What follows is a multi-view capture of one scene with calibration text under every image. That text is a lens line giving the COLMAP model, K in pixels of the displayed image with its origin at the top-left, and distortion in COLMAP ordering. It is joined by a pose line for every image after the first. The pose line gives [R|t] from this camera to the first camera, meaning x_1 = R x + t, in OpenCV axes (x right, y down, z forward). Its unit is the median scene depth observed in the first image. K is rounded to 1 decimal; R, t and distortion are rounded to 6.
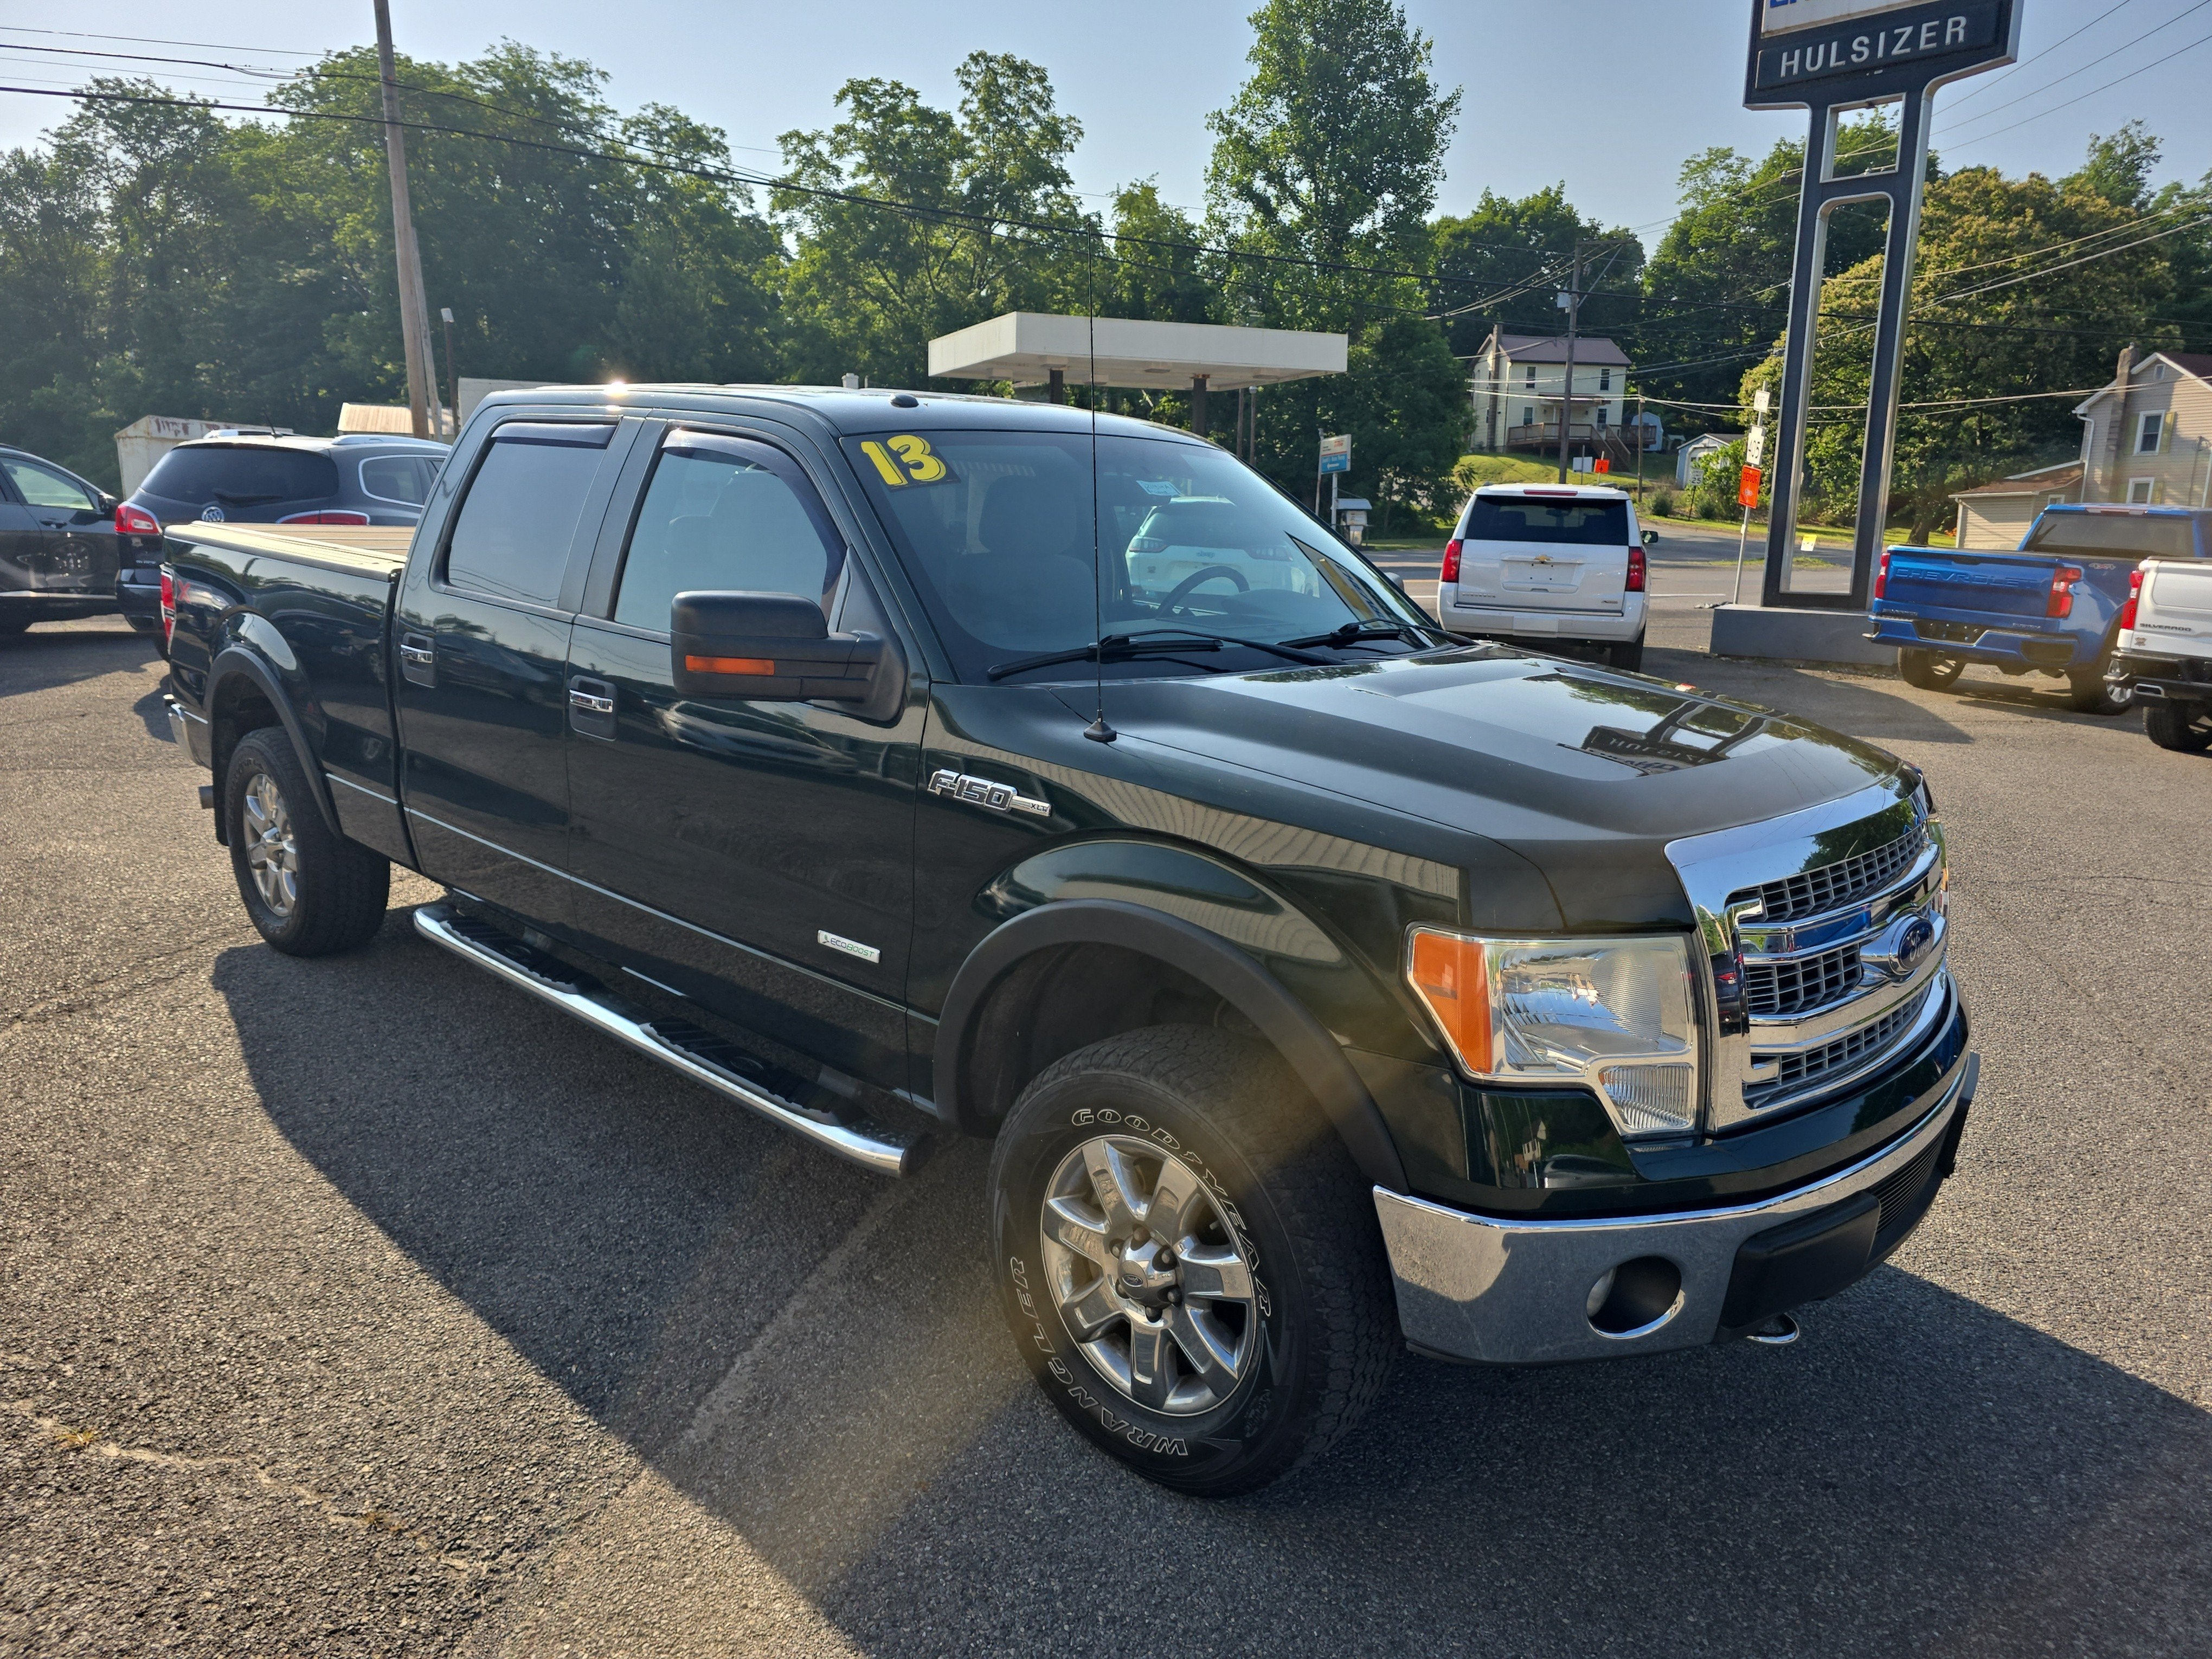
lens RADIAL K [[1513.9, 0, 1106.0], [0, 1513.9, 829.5], [0, 0, 1]] dist [0.038320, -0.031907]
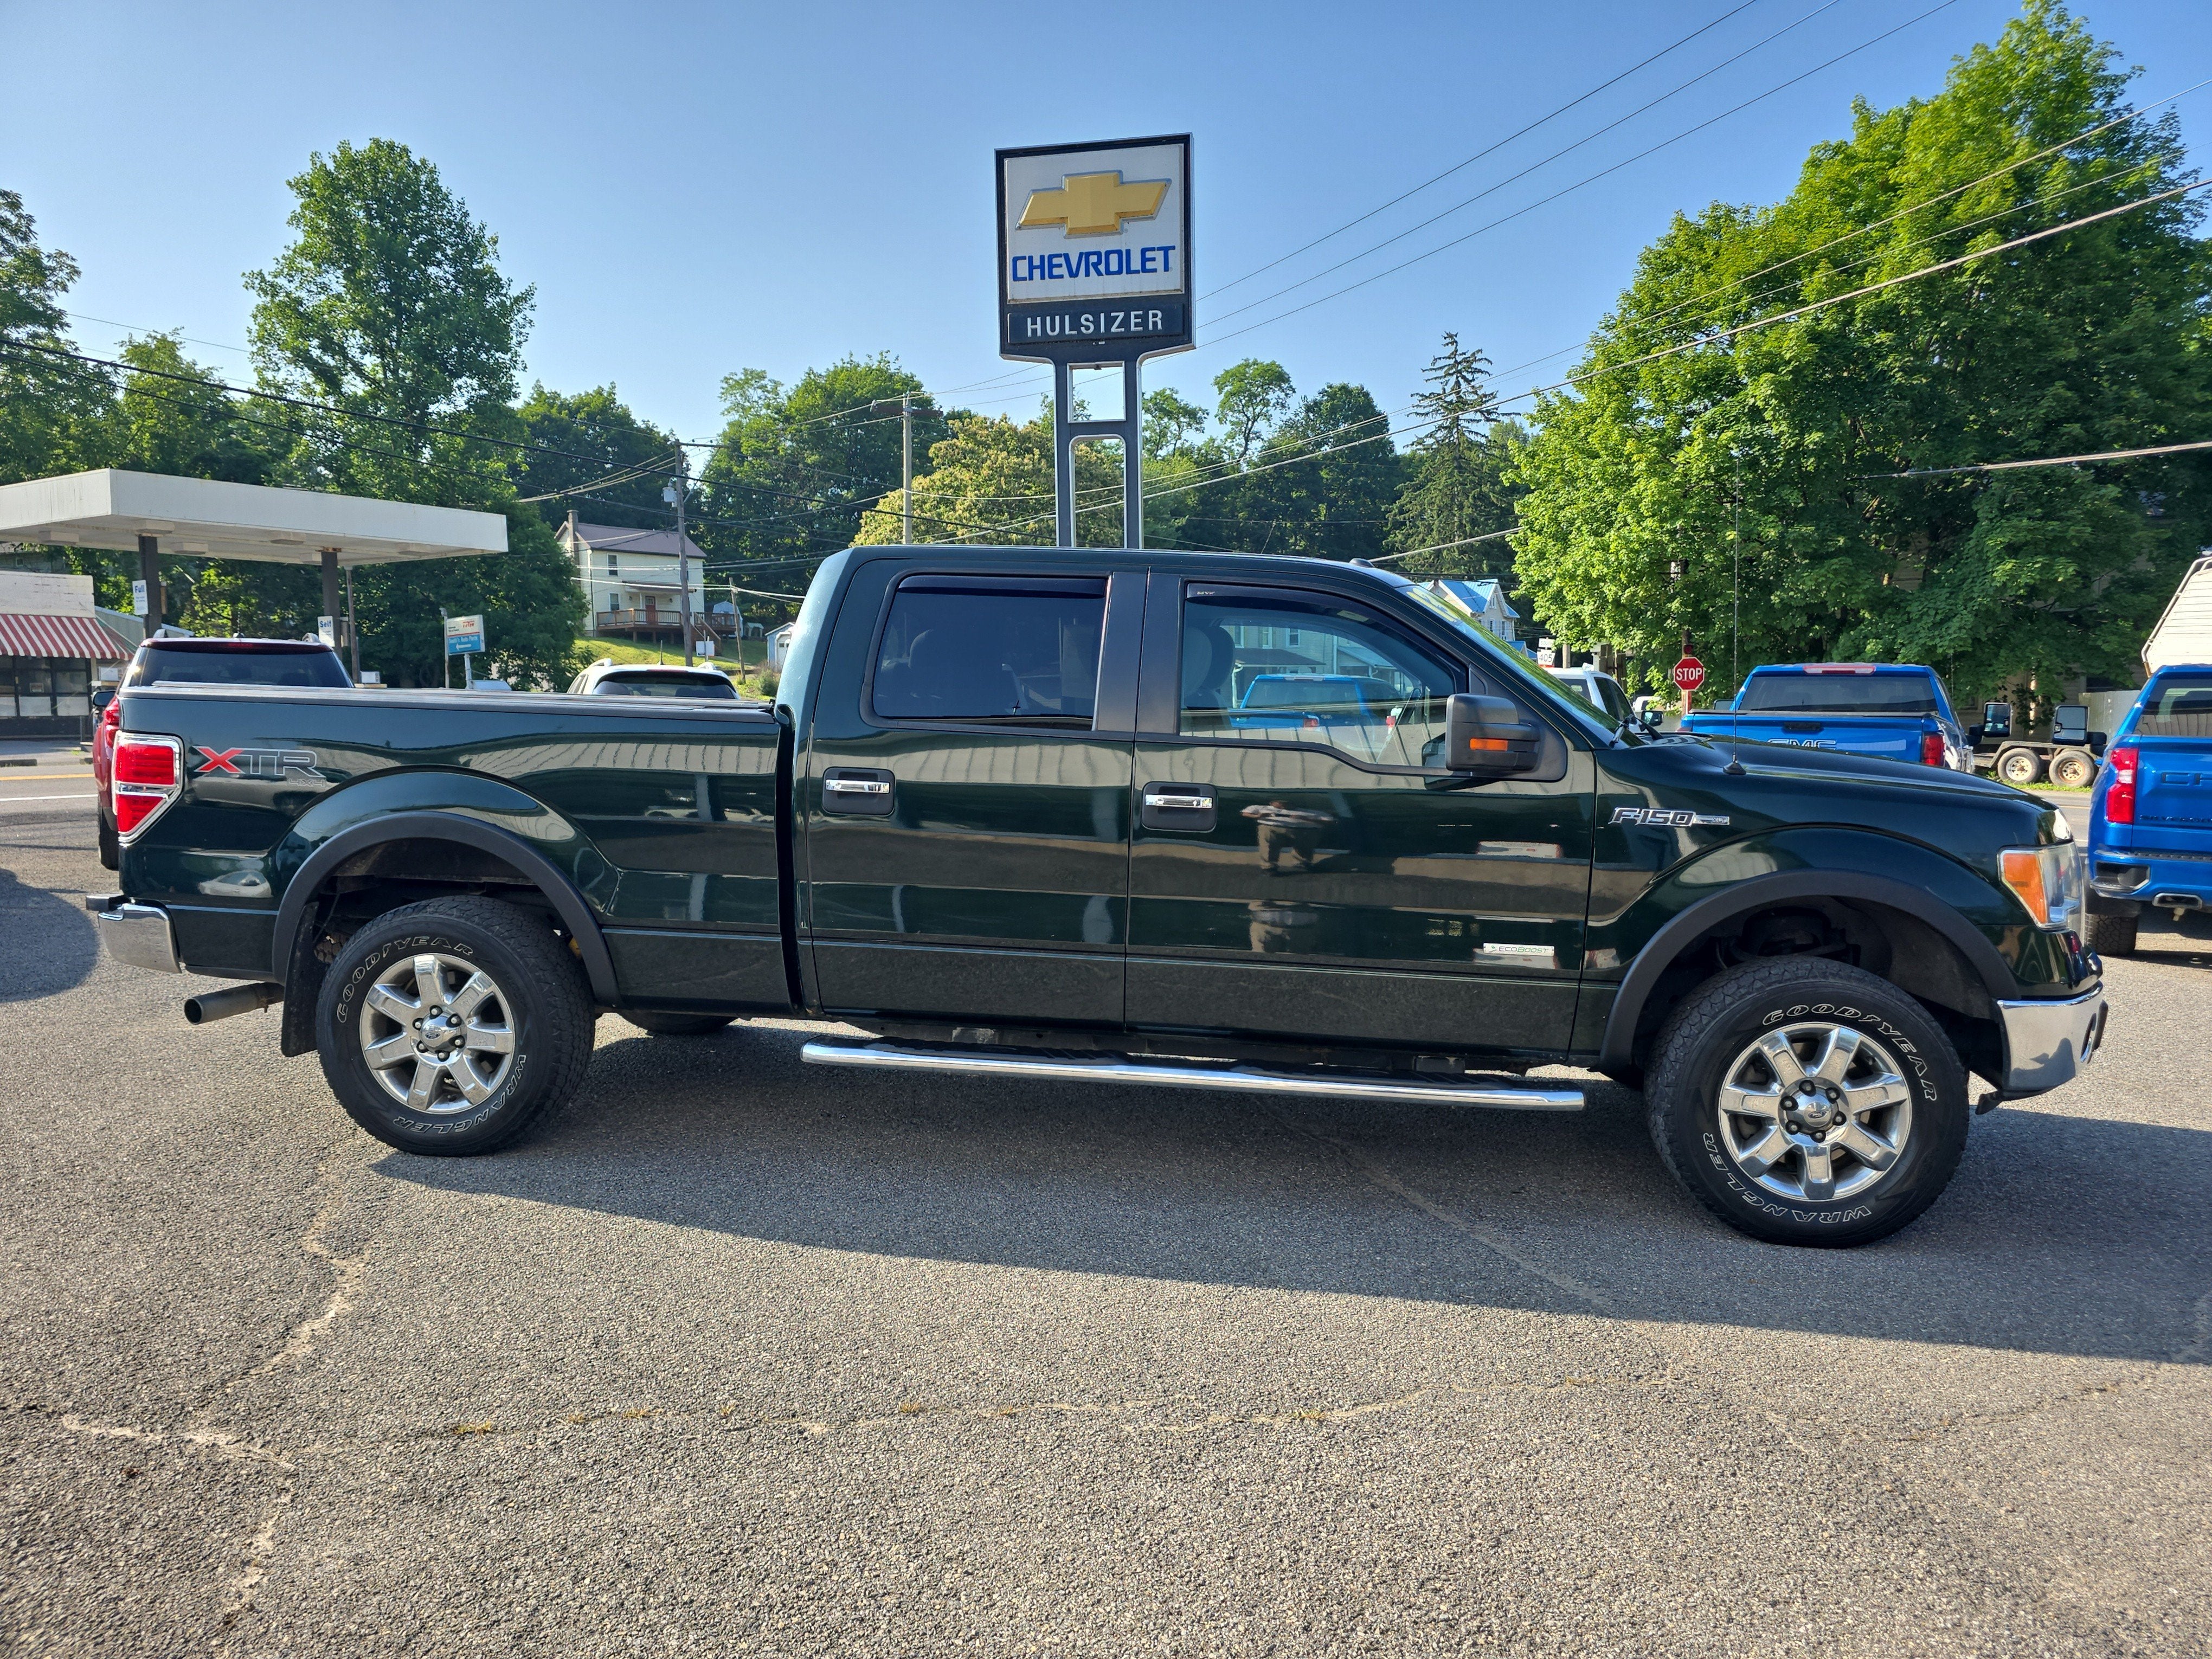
lens RADIAL K [[1515.2, 0, 1102.7], [0, 1515.2, 831.0], [0, 0, 1]] dist [0.046919, -0.040740]
pose [[0.818059, -0.068045, 0.571095, -0.071841], [0.134499, 0.988076, -0.074934, 0.001301], [-0.559187, 0.138113, 0.817456, 0.004041]]
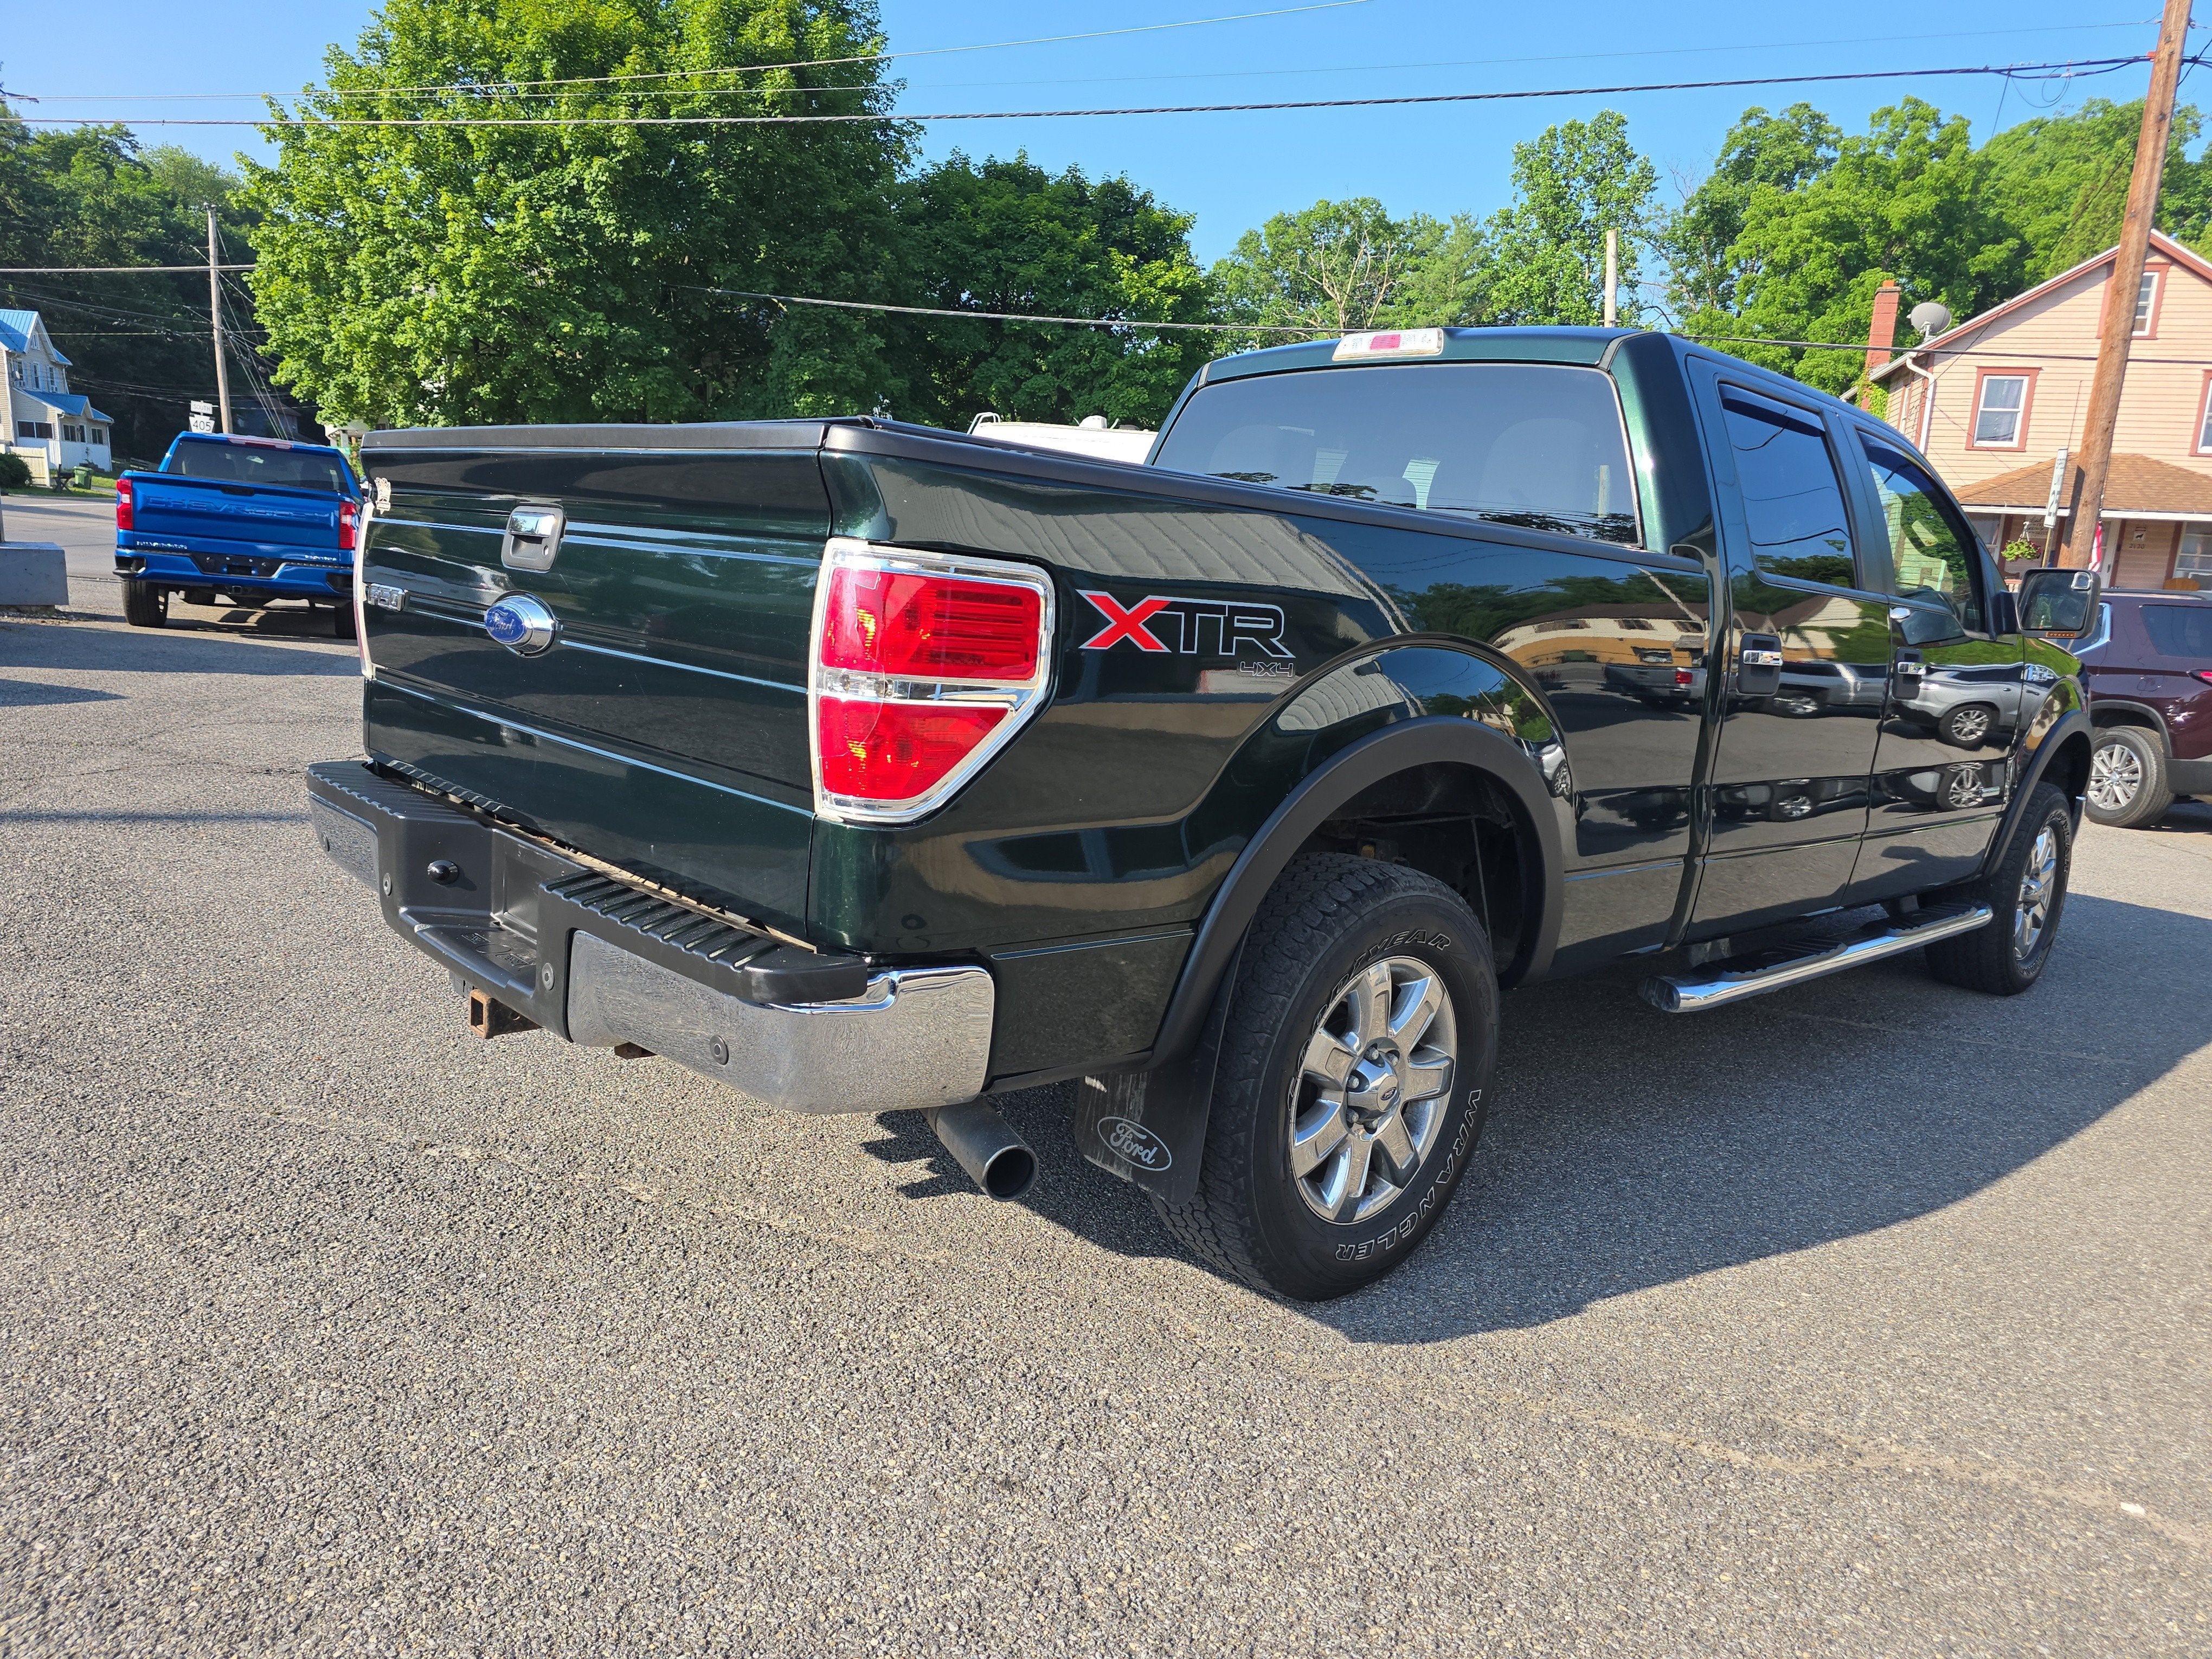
lens RADIAL K [[1500.6, 0, 1104.1], [0, 1500.6, 862.5], [0, 0, 1]] dist [0.051271, -0.042854]
pose [[0.060193, -0.220361, 0.973559, -0.102246], [0.142004, 0.967298, 0.210164, -0.018305], [-0.988034, 0.125599, 0.089516, 0.101422]]
